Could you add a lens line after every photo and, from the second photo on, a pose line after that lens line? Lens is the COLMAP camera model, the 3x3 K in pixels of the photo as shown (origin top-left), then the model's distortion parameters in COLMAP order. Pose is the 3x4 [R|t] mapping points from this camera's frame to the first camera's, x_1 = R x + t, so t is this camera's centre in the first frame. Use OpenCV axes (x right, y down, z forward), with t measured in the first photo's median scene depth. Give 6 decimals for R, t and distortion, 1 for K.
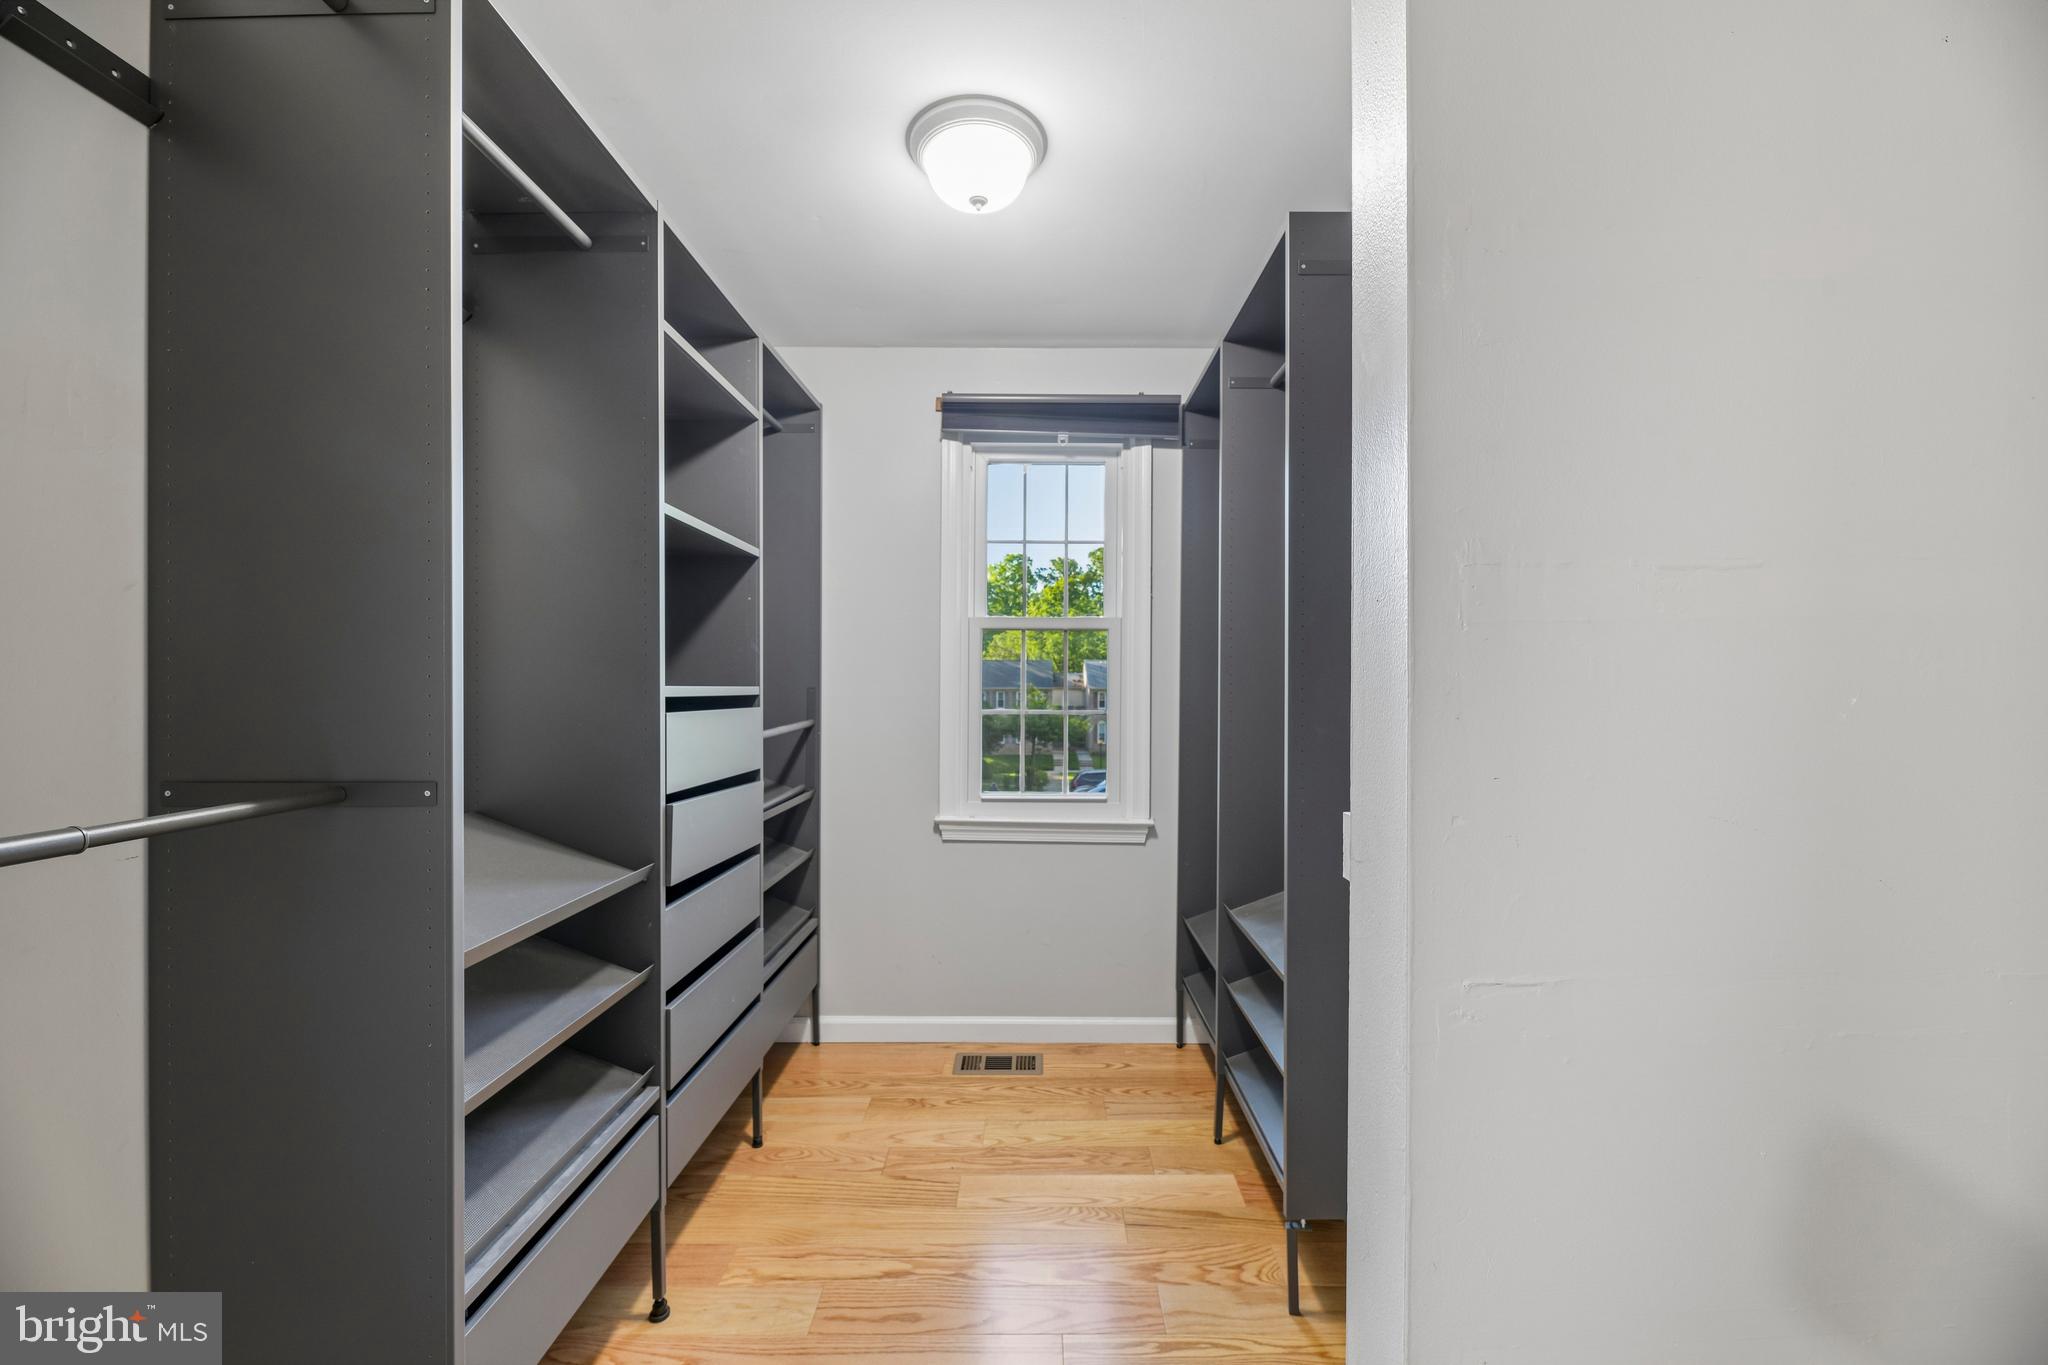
lens RADIAL K [[819.4, 0, 1036.4], [0, 819.4, 679.4], [0, 0, 1]] dist [-0.000236, -0.003691]
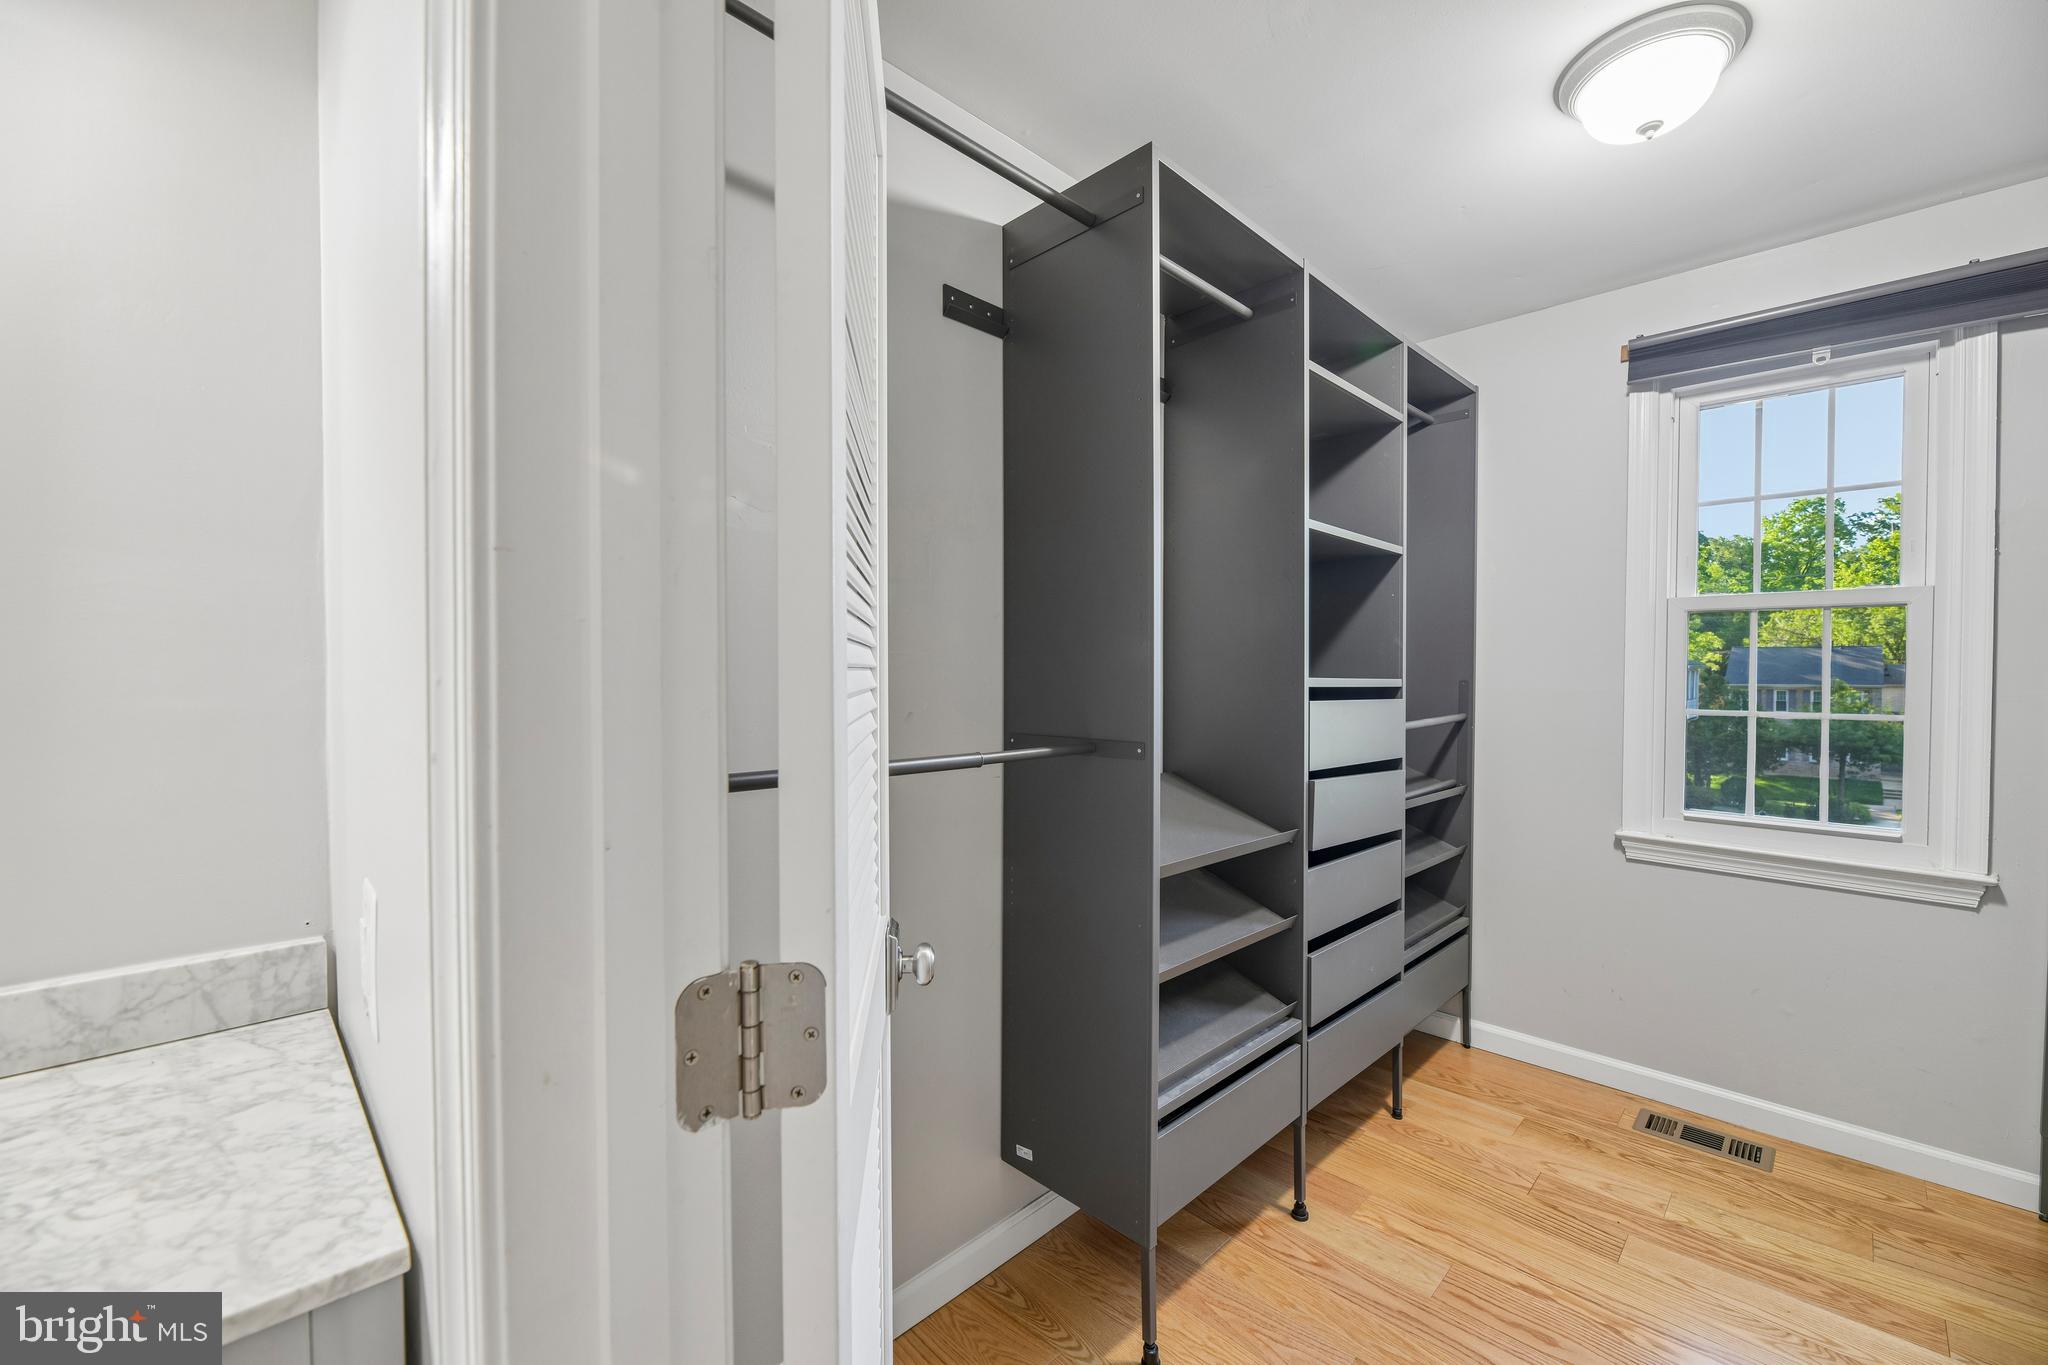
lens RADIAL K [[831.6, 0, 1036.5], [0, 831.6, 680.9], [0, 0, 1]] dist [-0.000809, -0.000649]
pose [[0.713787, 0.009059, -0.700304, 0.057643], [-0.001659, 0.999935, 0.011244, 0.000080], [0.700360, -0.006864, 0.713756, -0.064650]]
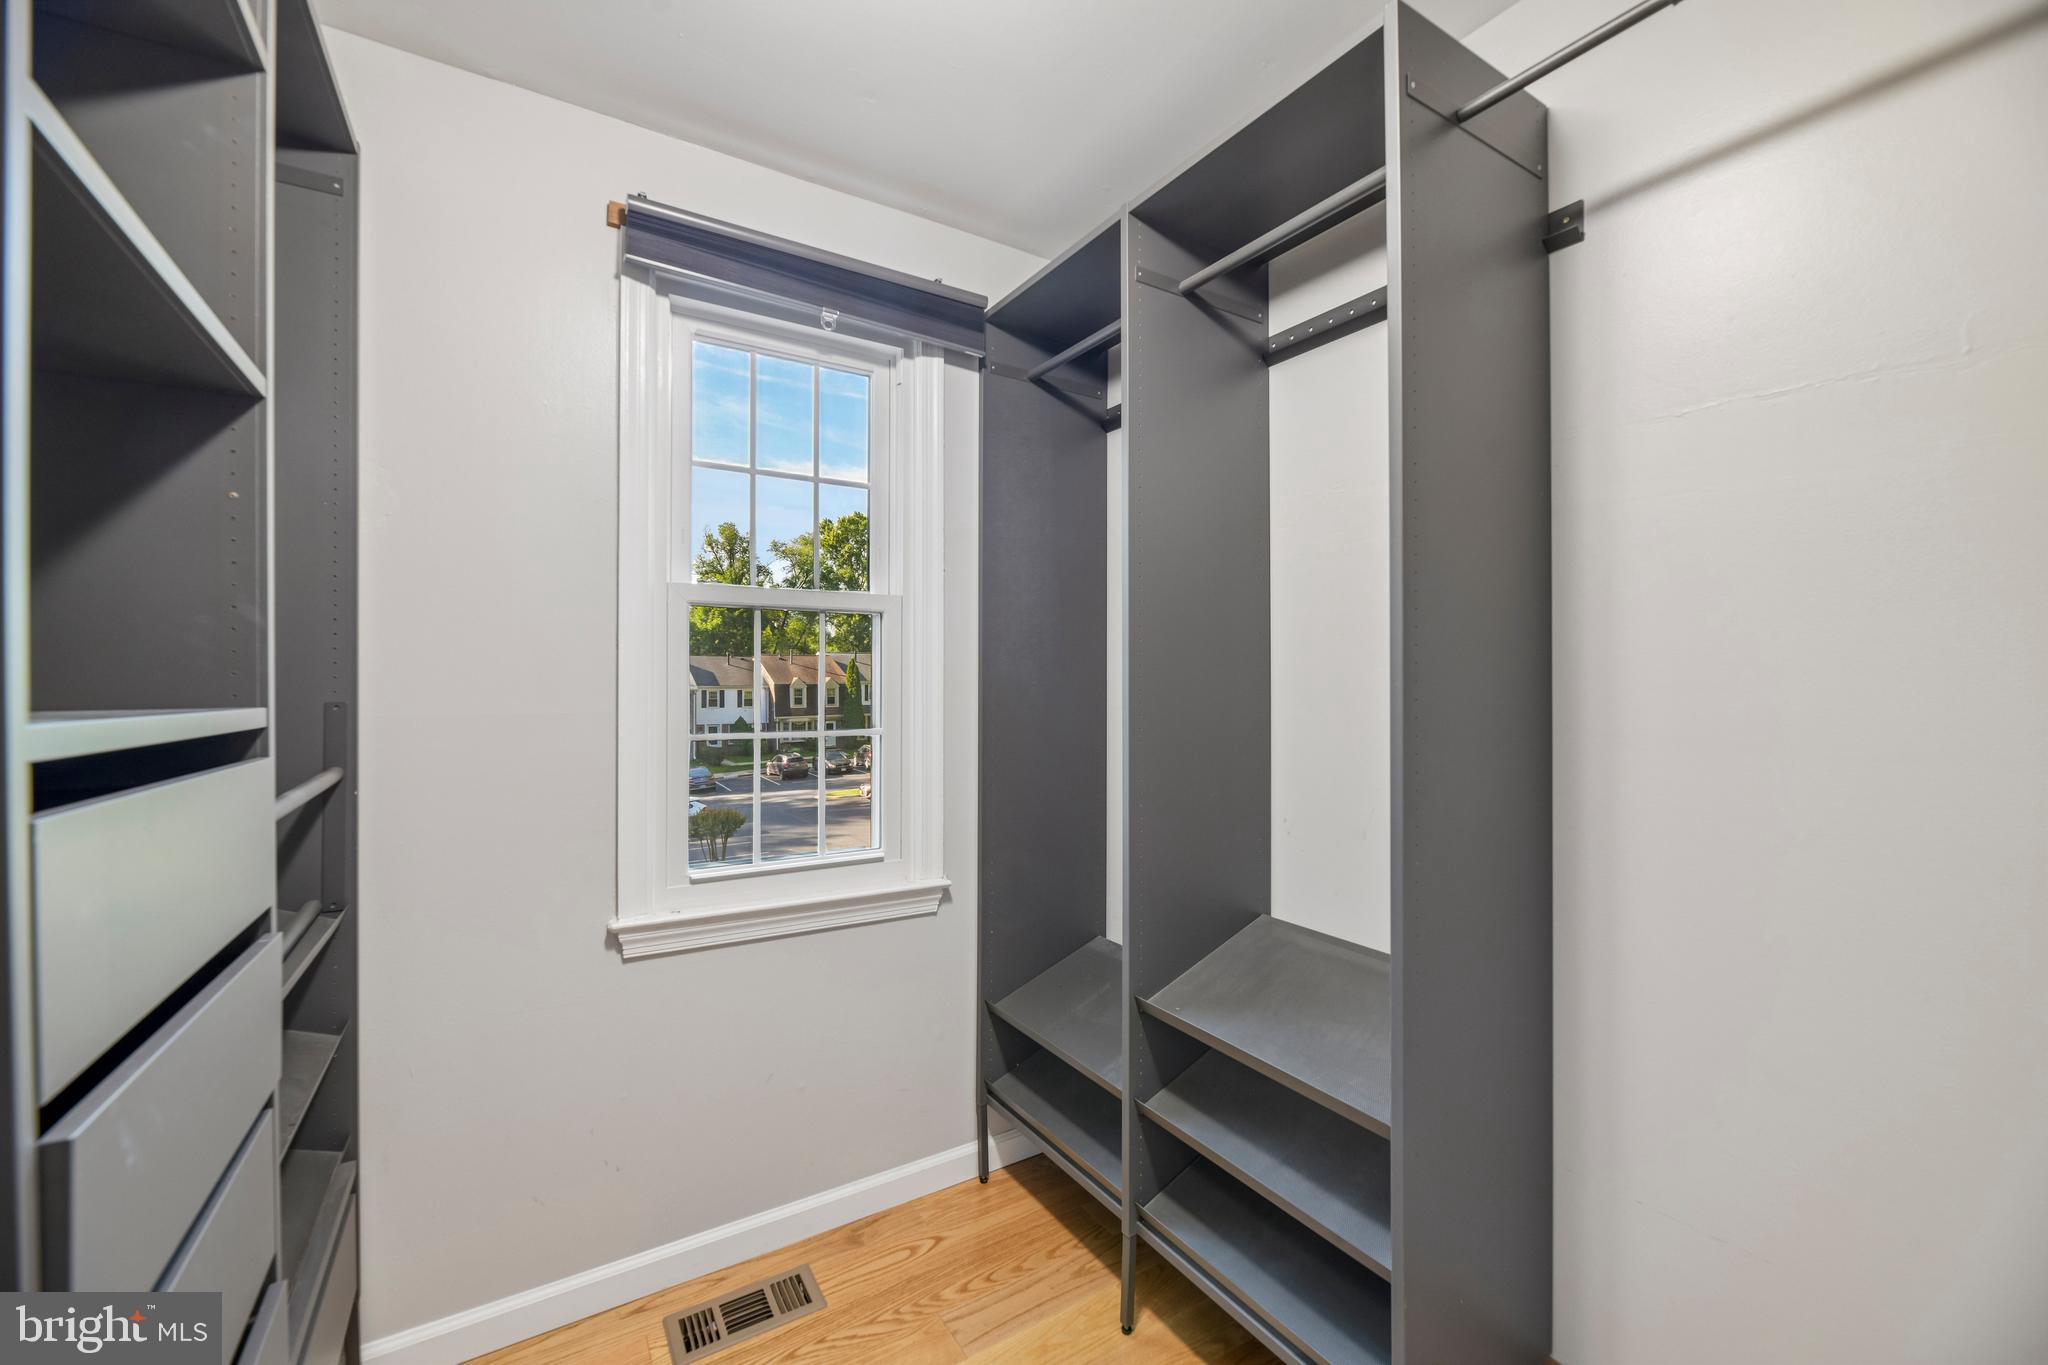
lens RADIAL K [[831.6, 0, 1036.5], [0, 831.6, 680.9], [0, 0, 1]] dist [-0.000809, -0.000649]
pose [[0.845013, -0.004583, 0.534725, -0.195703], [0.005193, 0.999986, 0.000363, -0.002334], [-0.534720, 0.002470, 0.845026, 0.362222]]
